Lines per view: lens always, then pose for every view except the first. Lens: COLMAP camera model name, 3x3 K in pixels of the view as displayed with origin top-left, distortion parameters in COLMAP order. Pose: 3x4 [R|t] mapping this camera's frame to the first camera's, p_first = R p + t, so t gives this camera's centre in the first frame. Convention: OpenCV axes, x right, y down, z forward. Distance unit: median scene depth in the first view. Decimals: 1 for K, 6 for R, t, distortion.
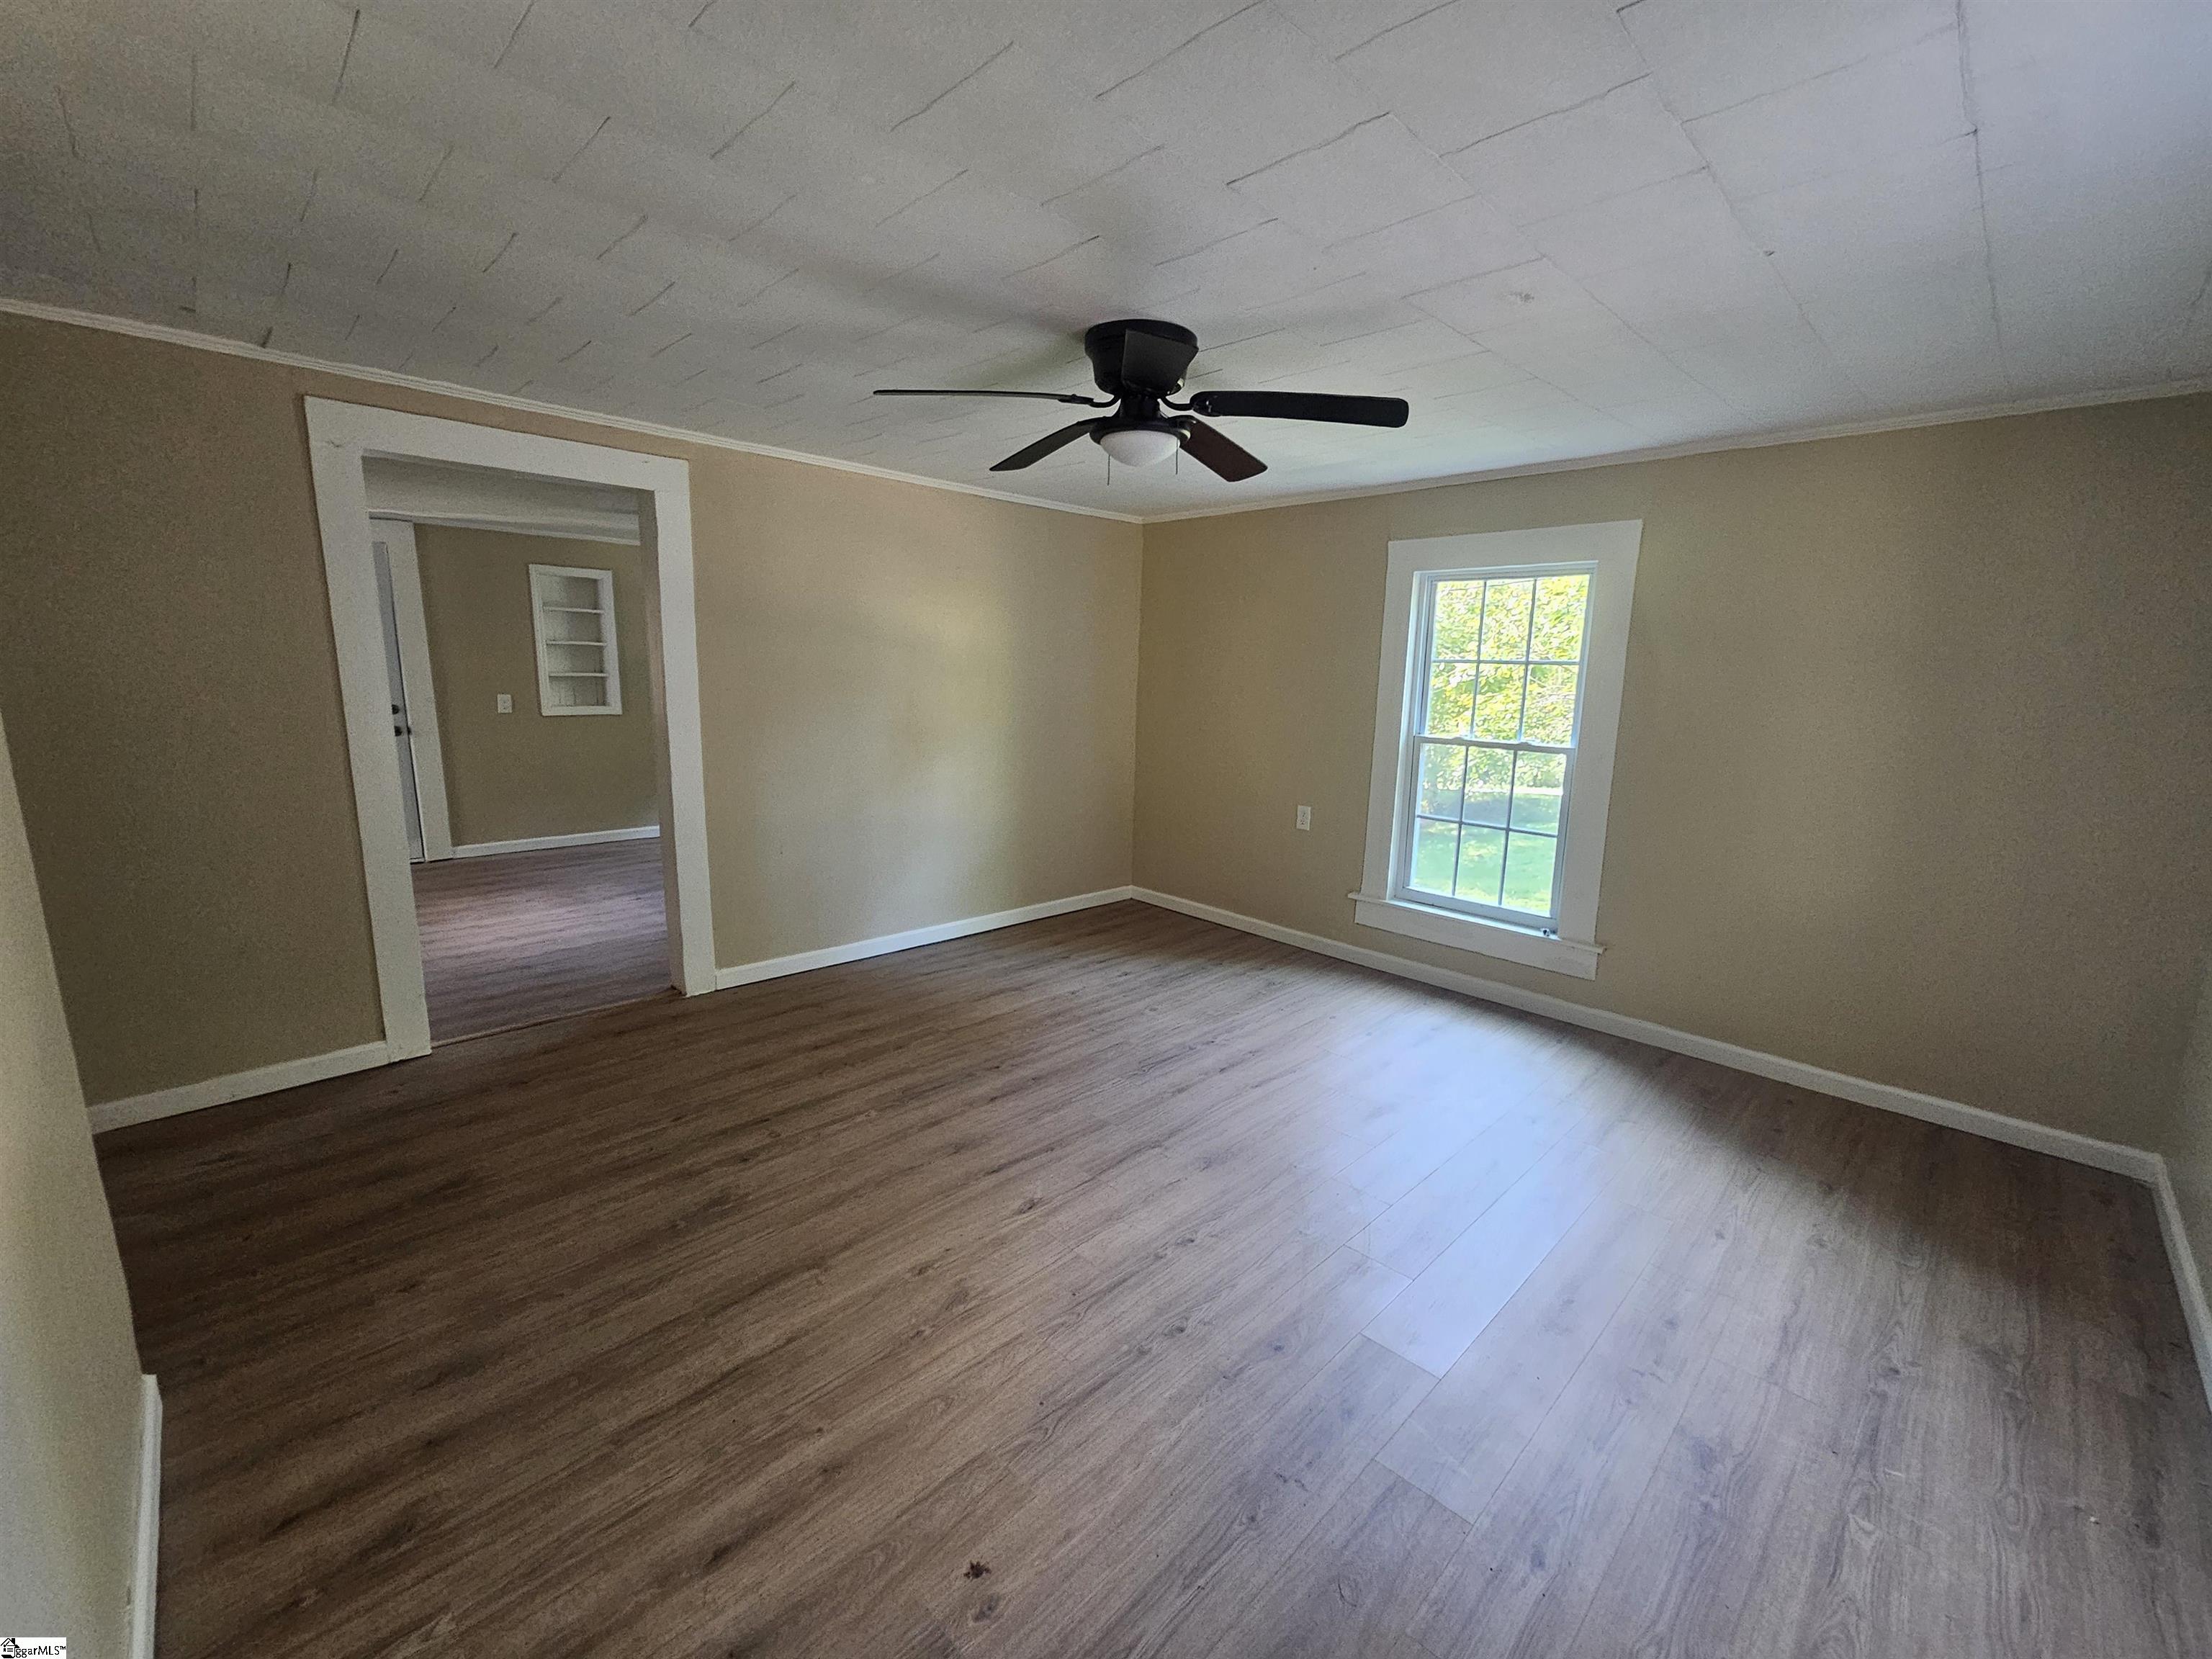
lens RADIAL K [[904.1, 0, 1139.1], [0, 904.1, 847.1], [0, 0, 1]] dist [-0.002055, 0.001079]
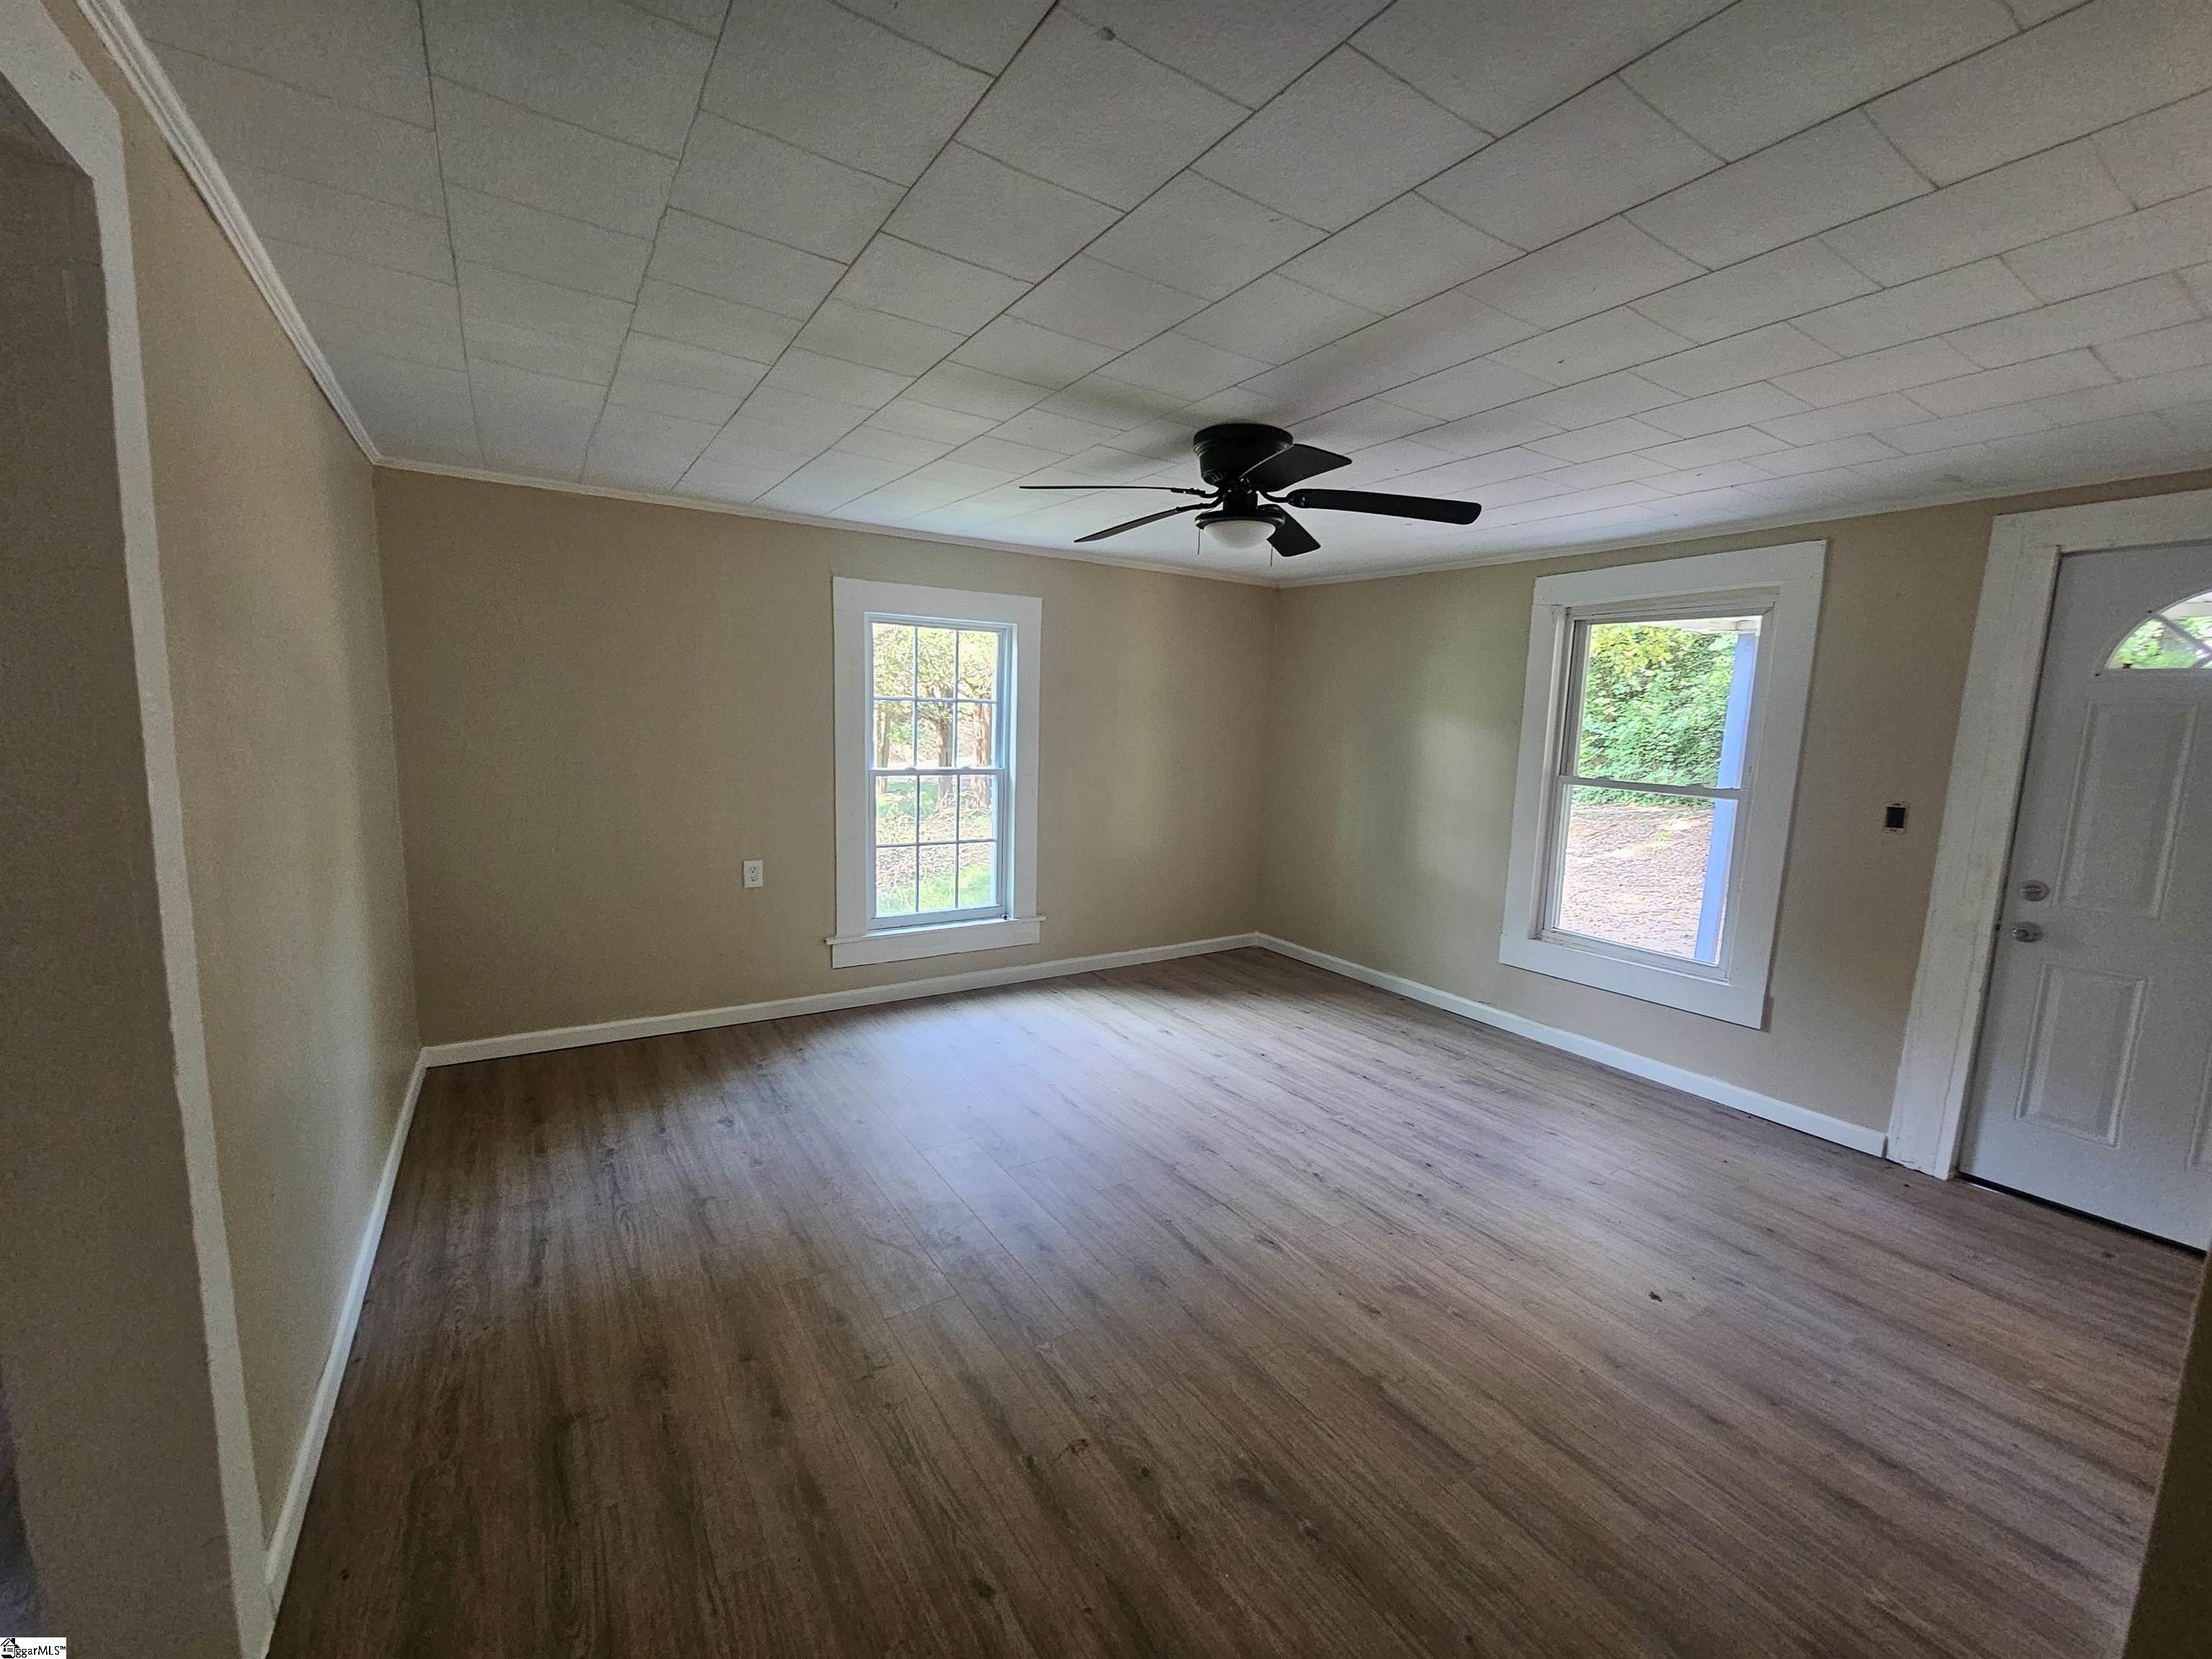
lens RADIAL K [[904.1, 0, 1102.2], [0, 904.1, 848.7], [0, 0, 1]] dist [-0.002055, 0.001079]
pose [[0.221960, -0.166321, 0.960766, -1.828333], [0.167224, 0.977239, 0.130540, -0.361897], [-0.960609, 0.131688, 0.244721, 1.456023]]
